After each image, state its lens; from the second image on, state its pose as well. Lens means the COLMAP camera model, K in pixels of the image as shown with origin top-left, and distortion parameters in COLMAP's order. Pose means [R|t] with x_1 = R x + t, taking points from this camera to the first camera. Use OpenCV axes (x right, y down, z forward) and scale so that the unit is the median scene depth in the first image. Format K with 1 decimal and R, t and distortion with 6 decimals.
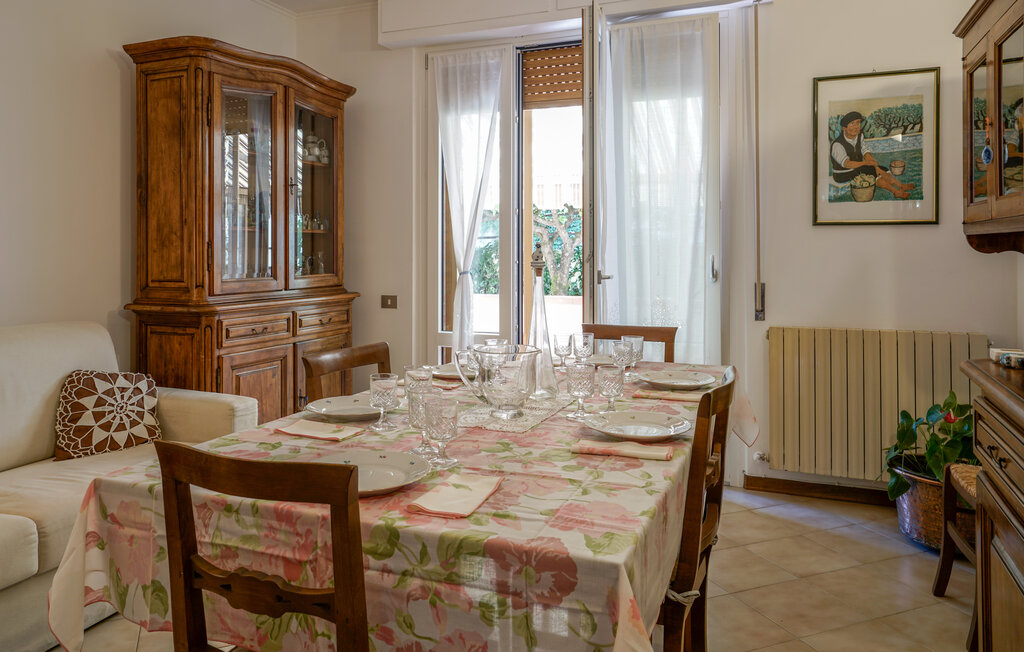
lens RADIAL K [[733.2, 0, 513.2], [0, 733.2, 235.3], [0, 0, 1]] dist [0.041143, 0.002387]
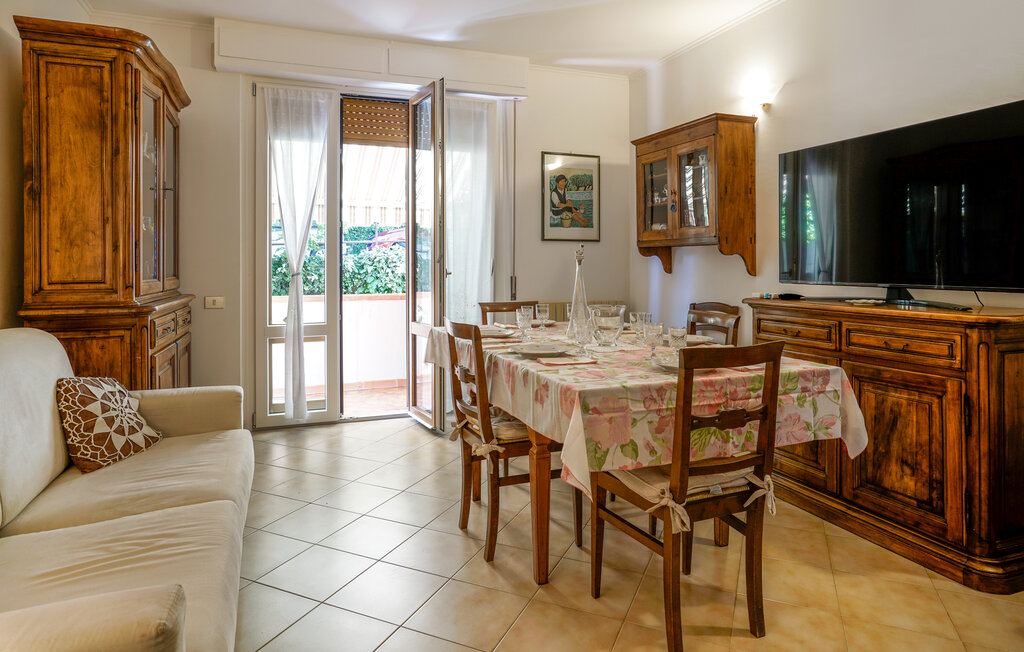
lens RADIAL K [[587.1, 0, 512.1], [0, 587.1, 248.8], [0, 0, 1]] dist [-0.034335, 0.056650]
pose [[0.735546, 0.015292, 0.677302, -0.553532], [-0.009557, 0.999880, -0.012196, 0.022346], [-0.677407, 0.002498, 0.735604, 0.085787]]
